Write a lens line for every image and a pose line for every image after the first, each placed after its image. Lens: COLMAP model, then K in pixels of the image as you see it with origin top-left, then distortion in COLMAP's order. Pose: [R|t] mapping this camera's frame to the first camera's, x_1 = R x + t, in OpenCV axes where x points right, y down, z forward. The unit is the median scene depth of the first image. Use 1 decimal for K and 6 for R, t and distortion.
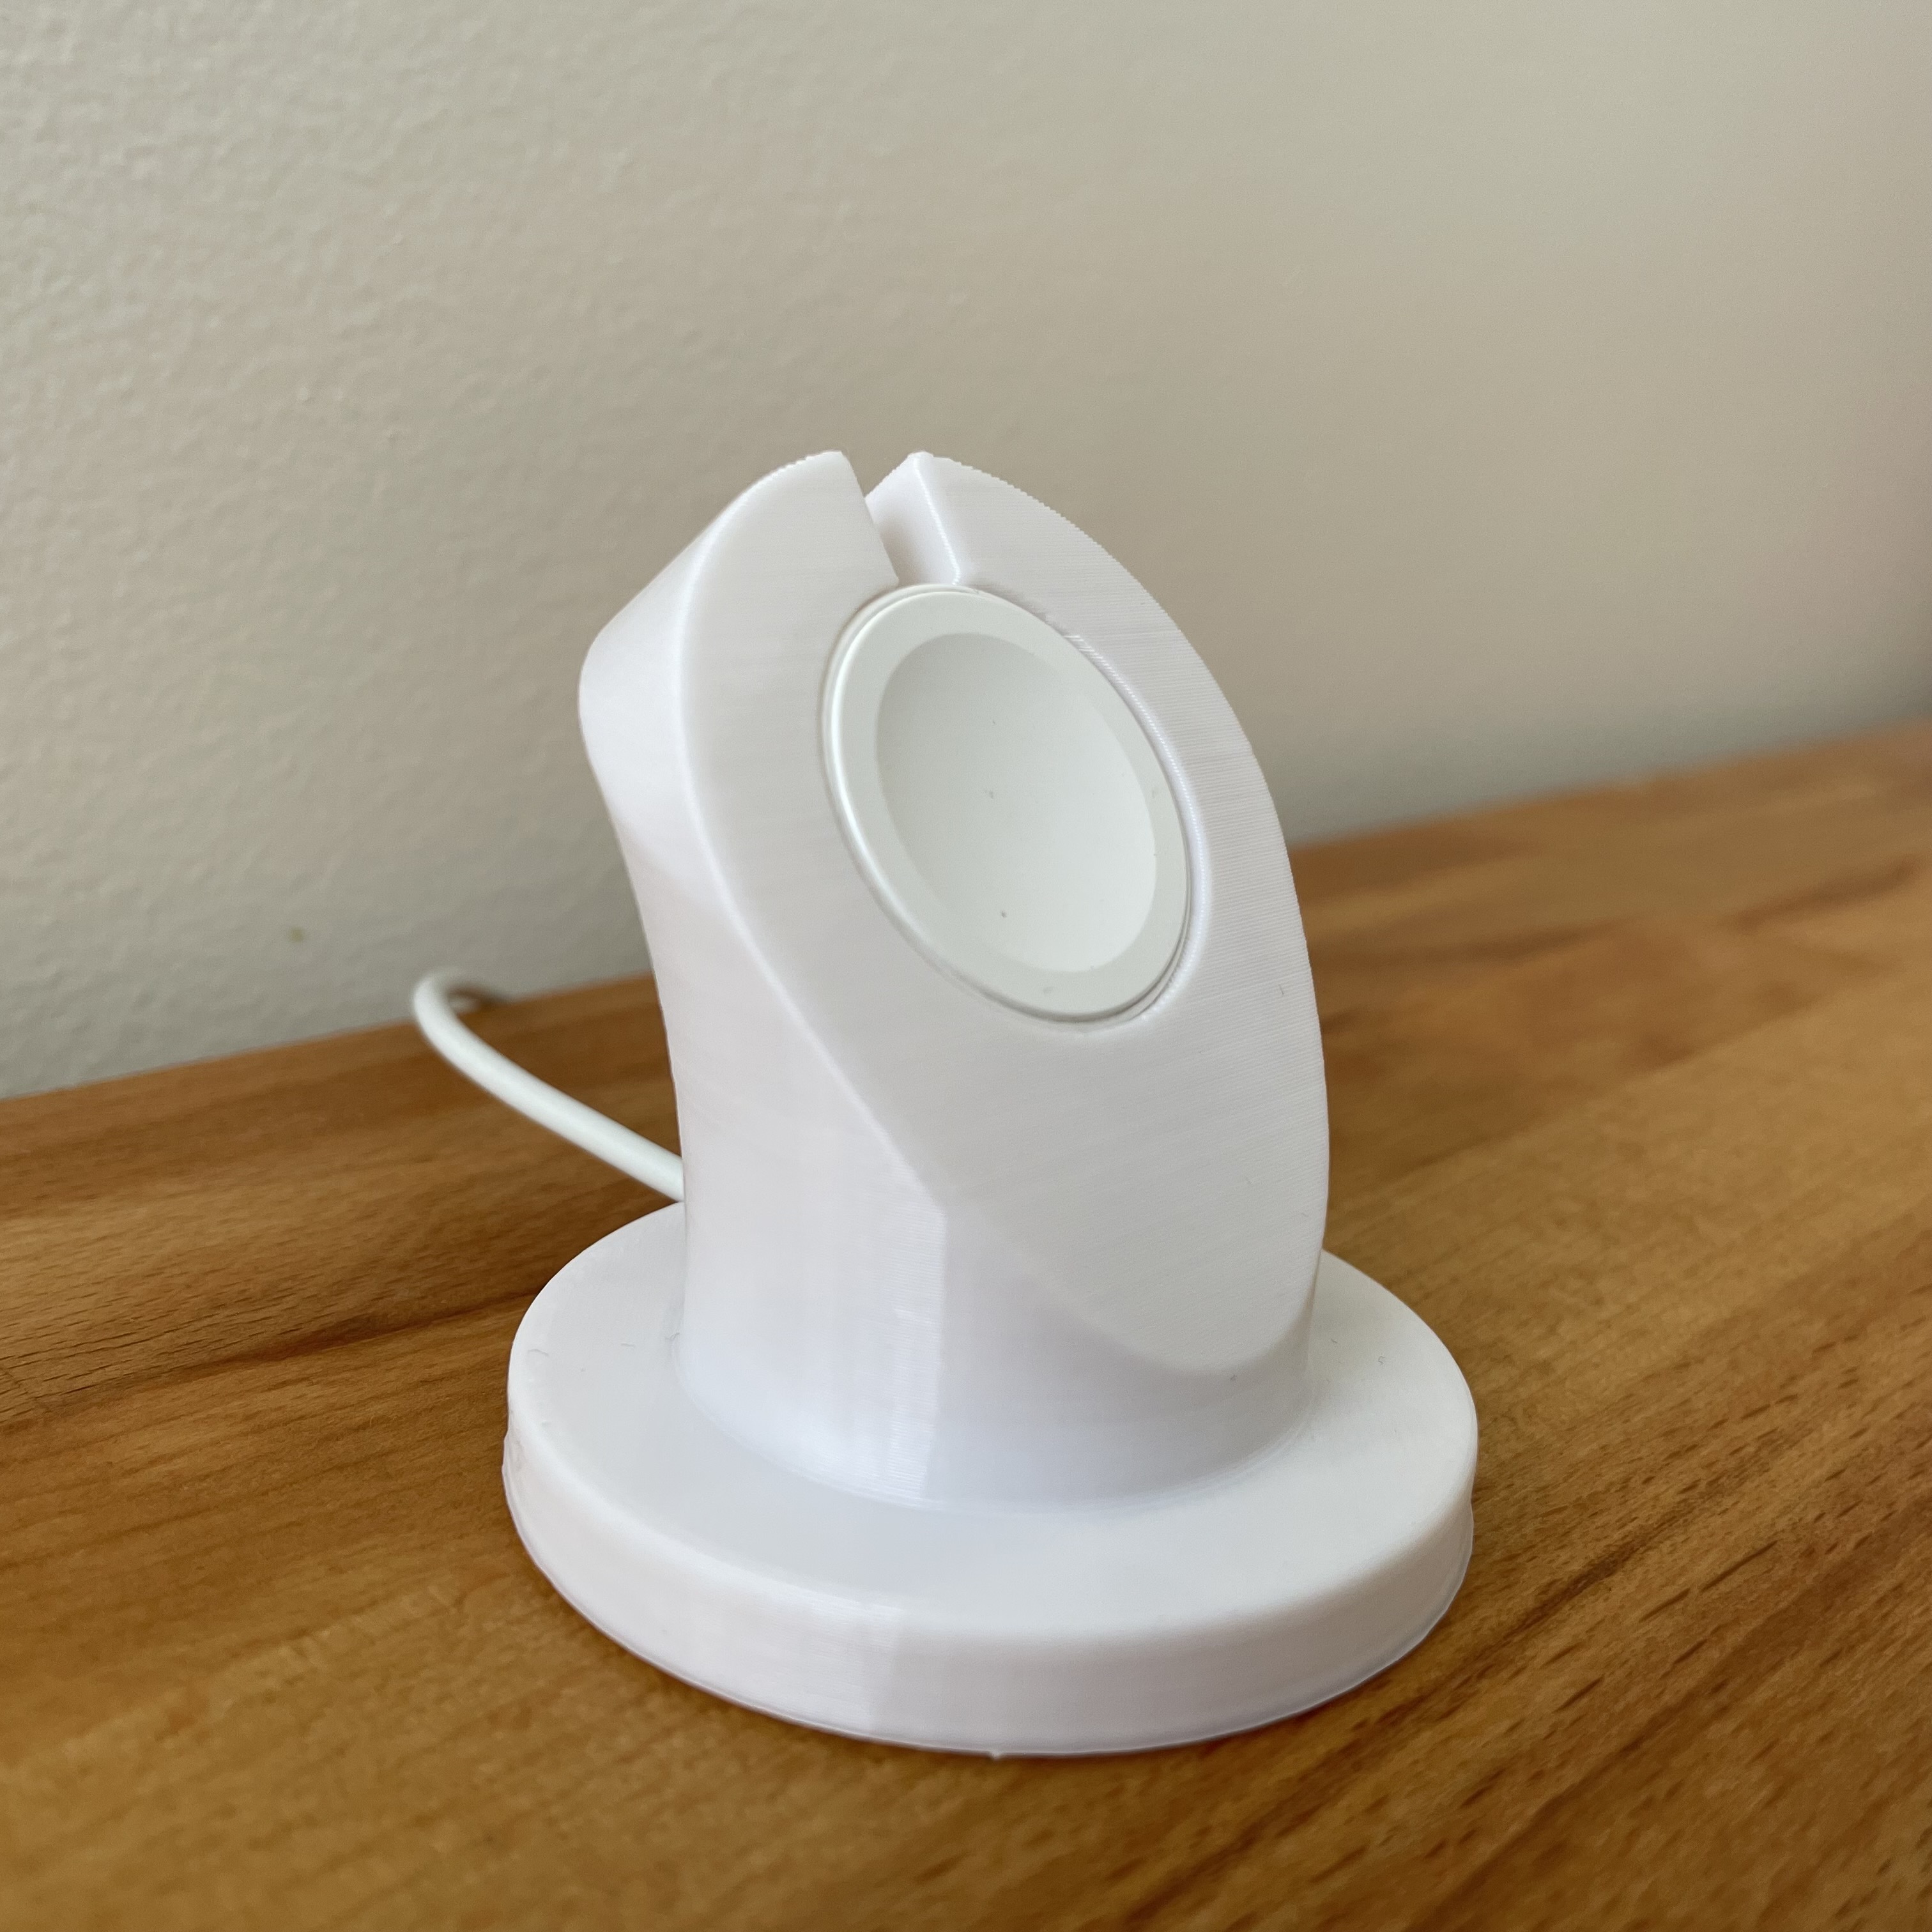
lens RADIAL K [[2042.8, 0, 954.8], [0, 2042.8, 951.4], [0, 0, 1]] dist [-0.002307, 0.000000]
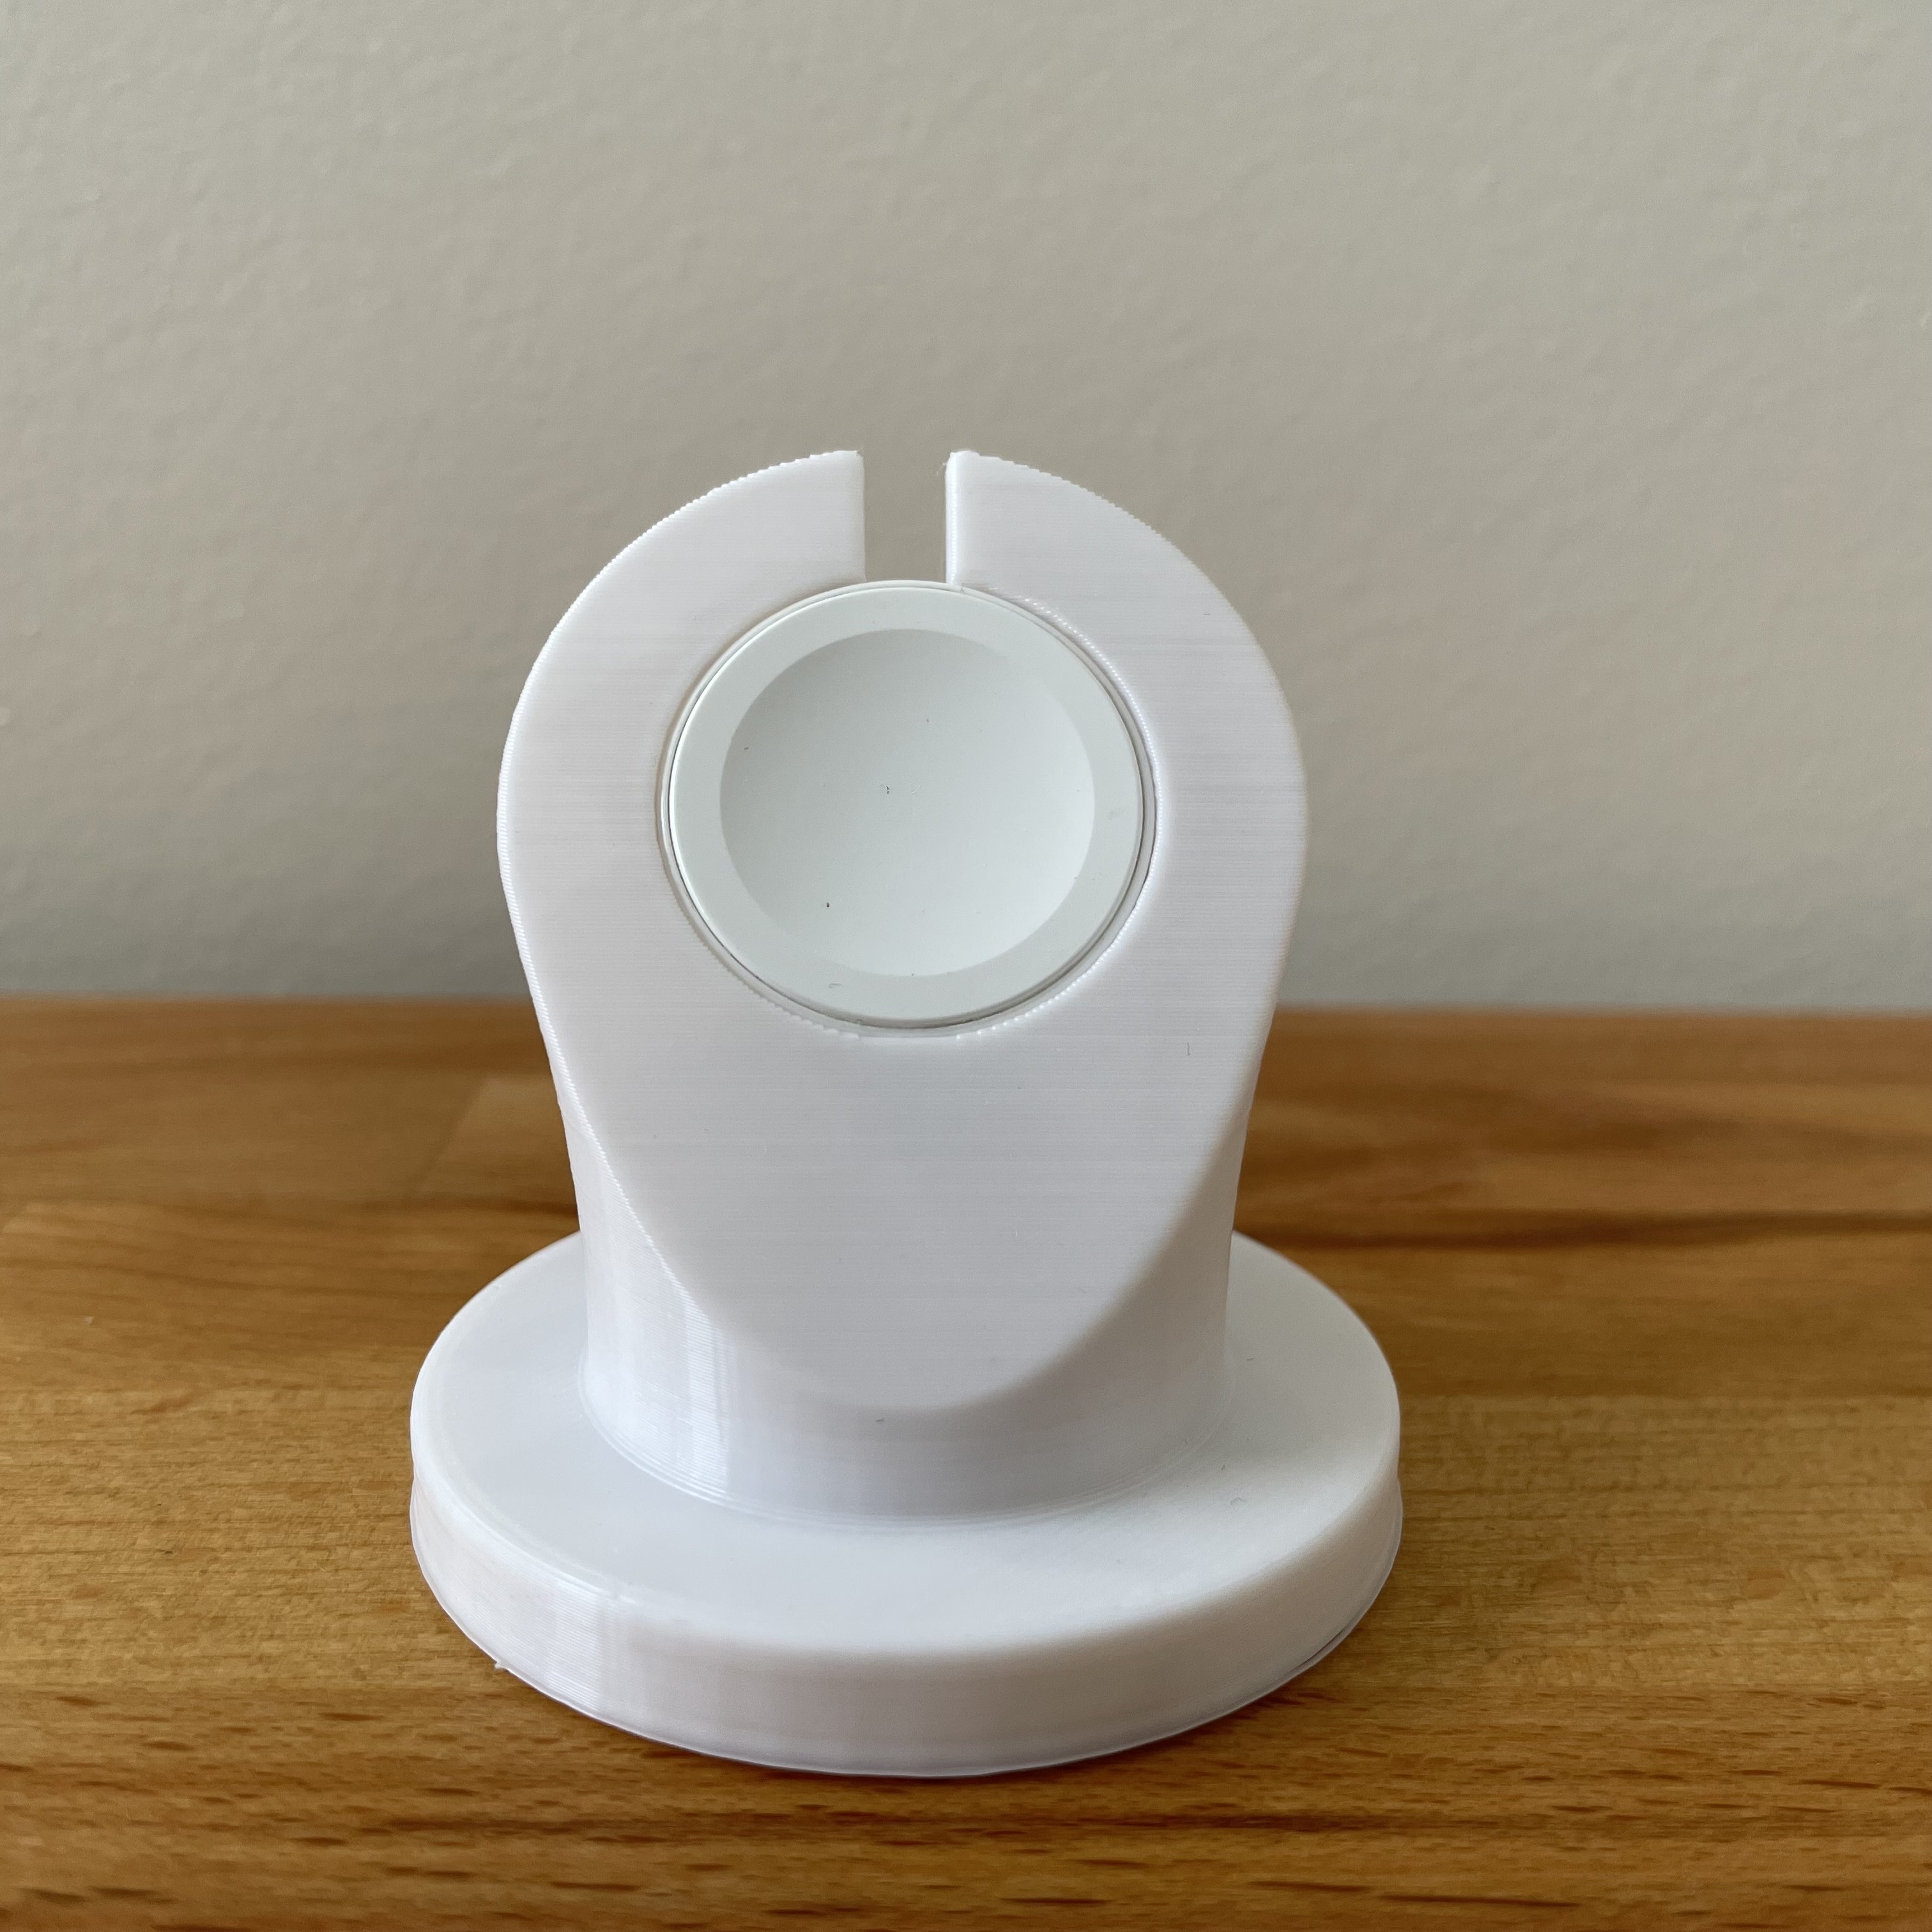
lens RADIAL K [[2042.8, 0, 955.3], [0, 2042.8, 968.9], [0, 0, 1]] dist [-0.002307, 0.000000]
pose [[0.721251, 0.150653, -0.676093, 0.747070], [-0.163294, 0.985532, 0.045404, -0.043443], [0.673151, 0.077654, 0.735416, 0.307930]]
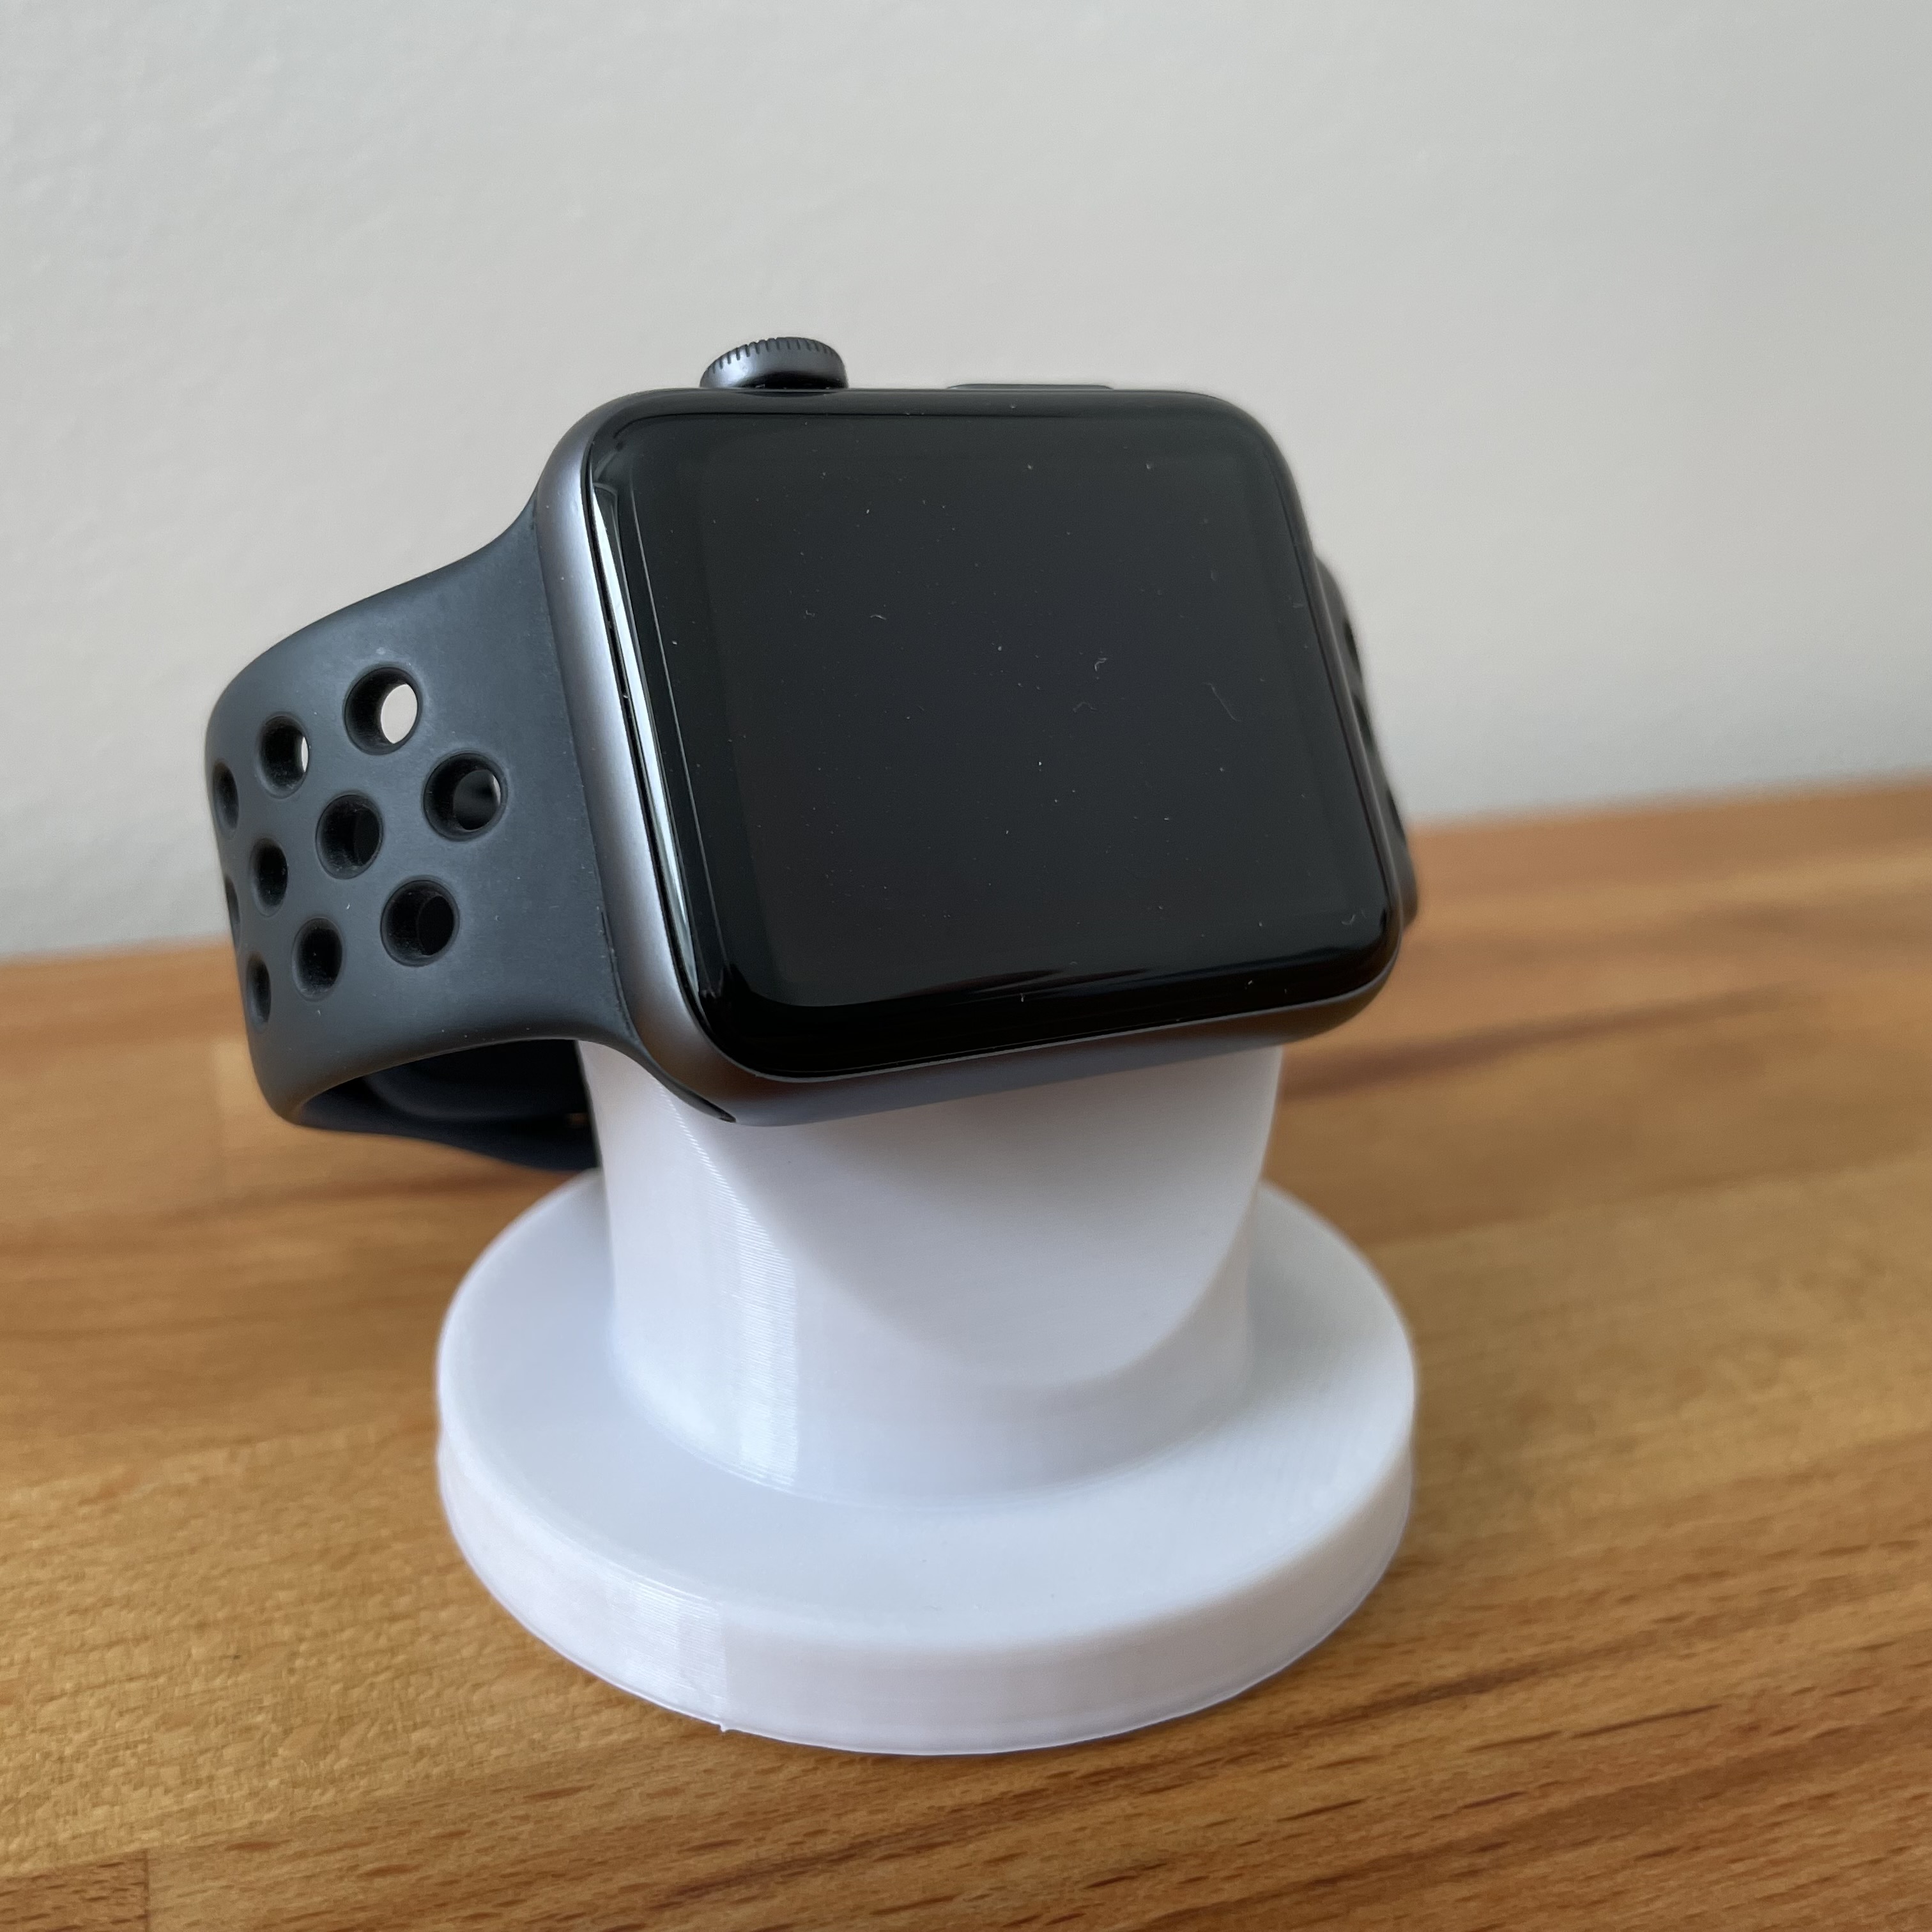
lens RADIAL K [[2042.8, 0, 975.6], [0, 2042.8, 983.3], [0, 0, 1]] dist [-0.002307, 0.000000]
pose [[0.909927, 0.129374, -0.394074, 0.453460], [-0.090340, 0.989117, 0.116130, -0.090498], [0.404810, -0.070069, 0.911712, 0.121311]]
